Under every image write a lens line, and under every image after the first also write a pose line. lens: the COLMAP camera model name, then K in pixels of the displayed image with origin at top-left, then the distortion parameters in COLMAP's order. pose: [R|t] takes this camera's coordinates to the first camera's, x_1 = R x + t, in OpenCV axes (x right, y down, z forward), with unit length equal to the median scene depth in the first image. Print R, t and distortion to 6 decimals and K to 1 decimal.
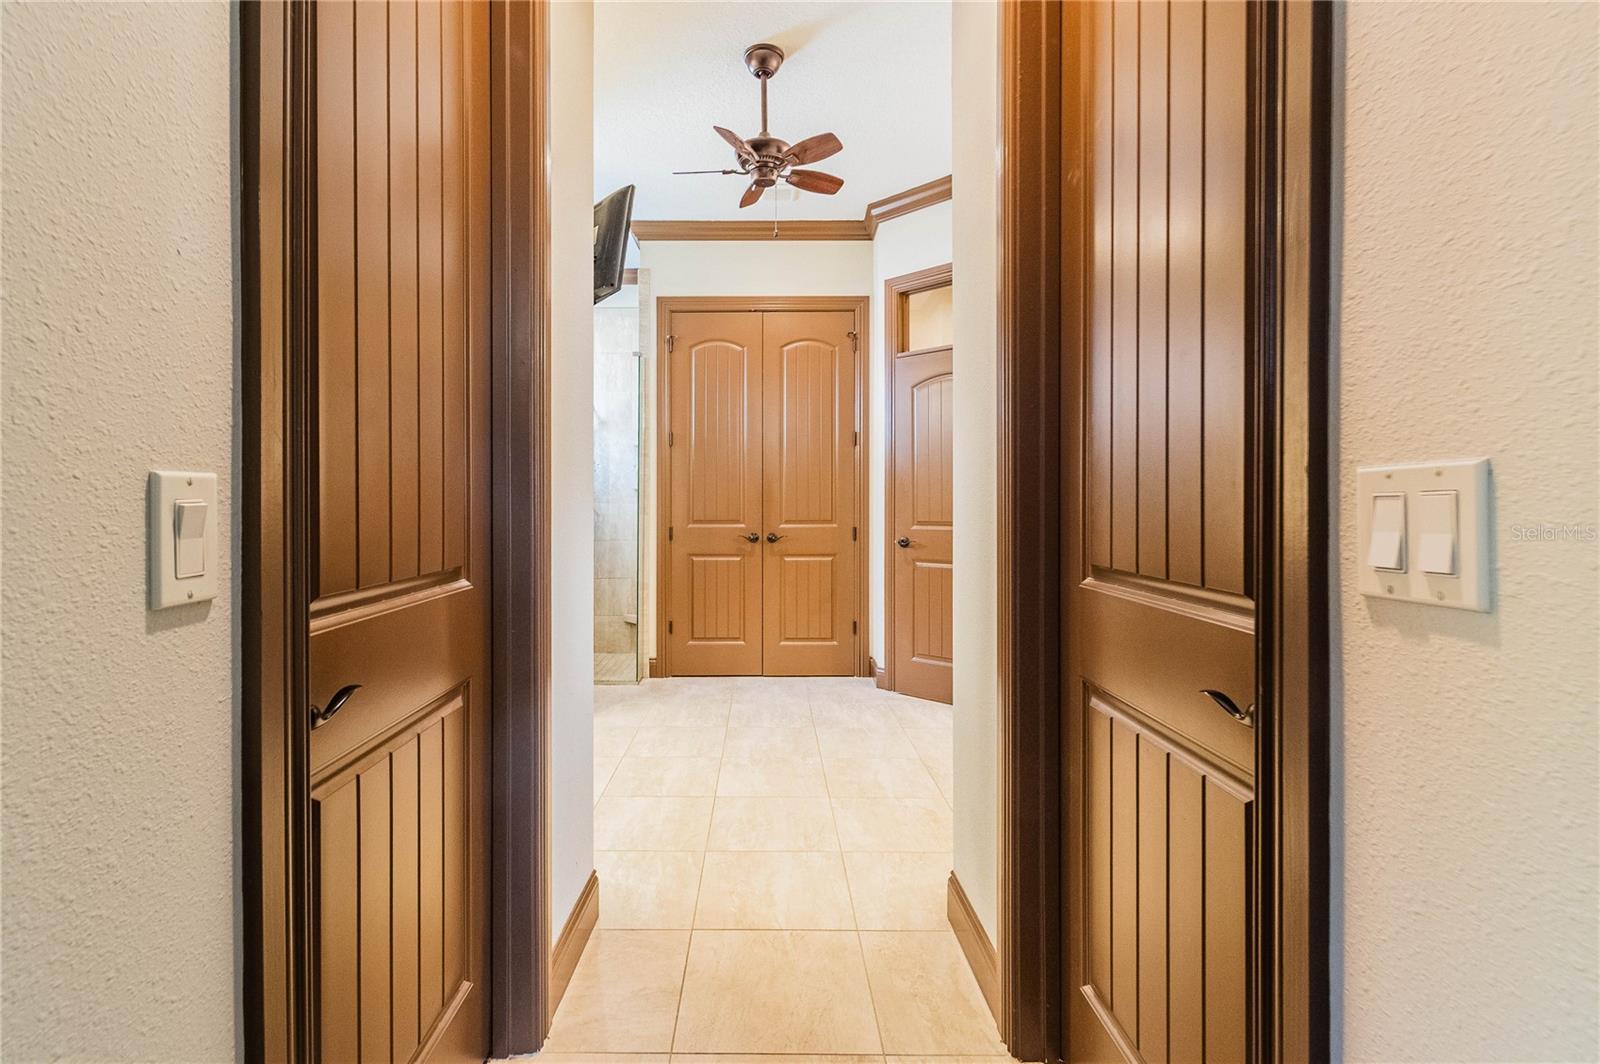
lens RADIAL K [[725.1, 0, 758.1], [0, 725.1, 500.1], [0, 0, 1]] dist [0.000918, -0.000261]
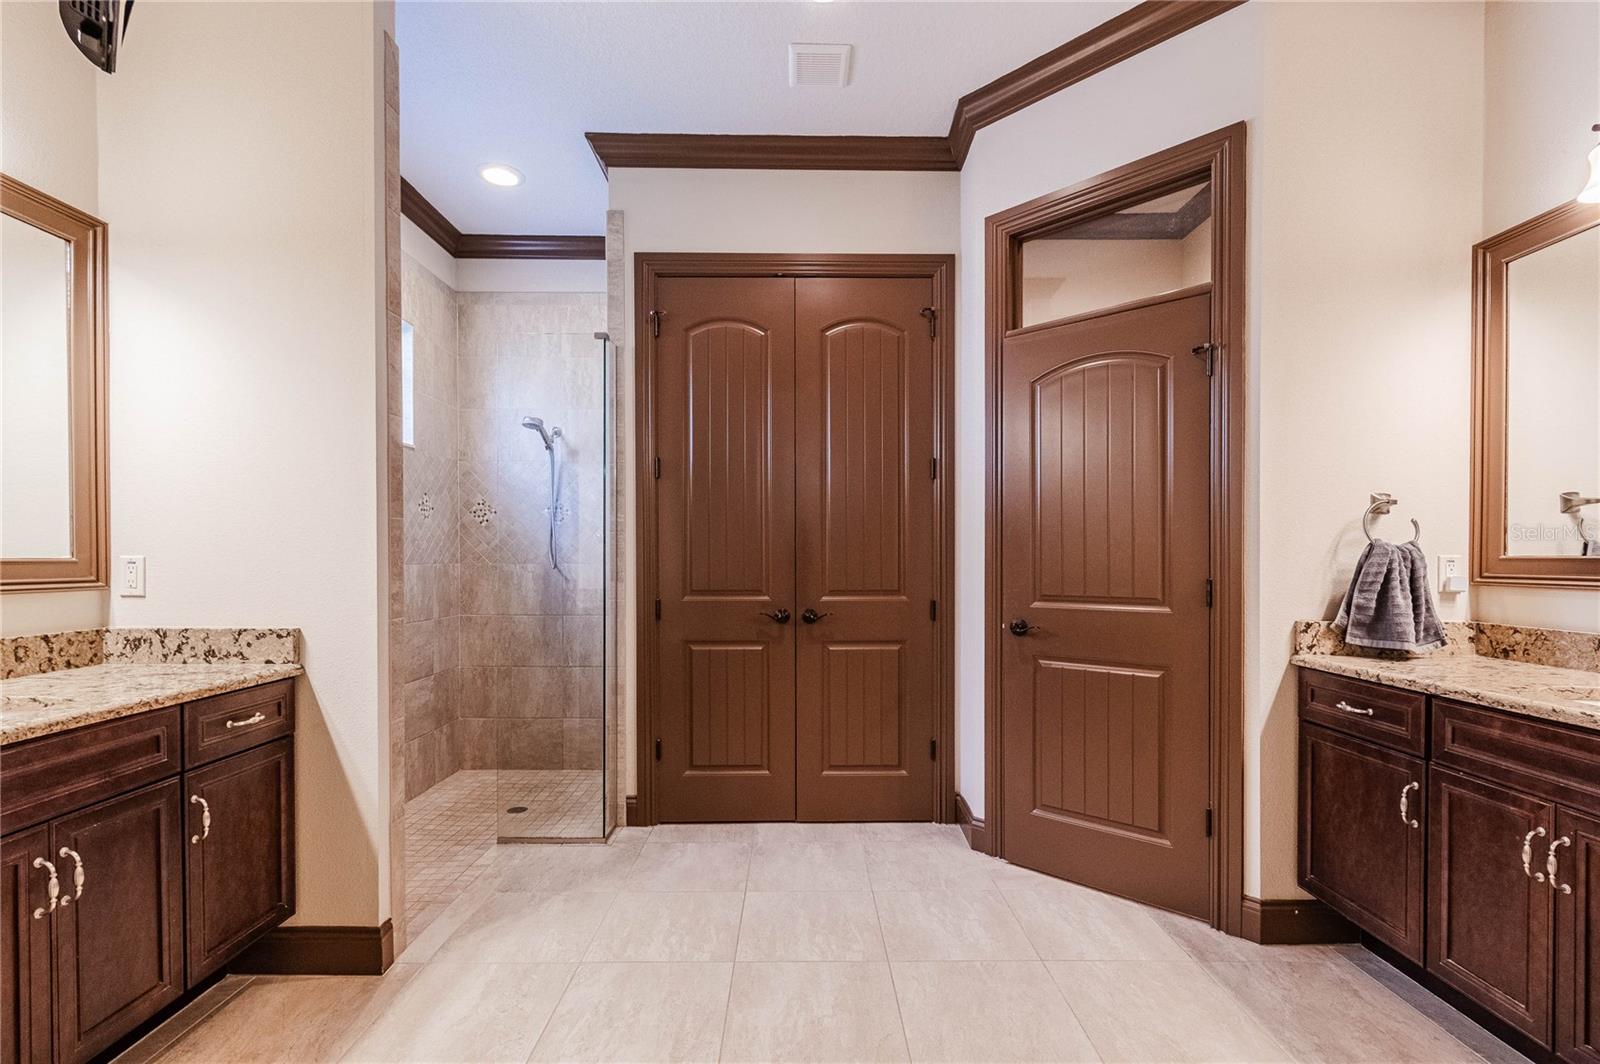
lens RADIAL K [[725.1, 0, 802.3], [0, 725.1, 545.1], [0, 0, 1]] dist [0.000918, -0.000261]
pose [[0.999853, -0.001582, 0.017087, 0.001006], [0.001754, 0.999948, -0.010093, -0.006780], [-0.017070, 0.010121, 0.999803, 0.334468]]
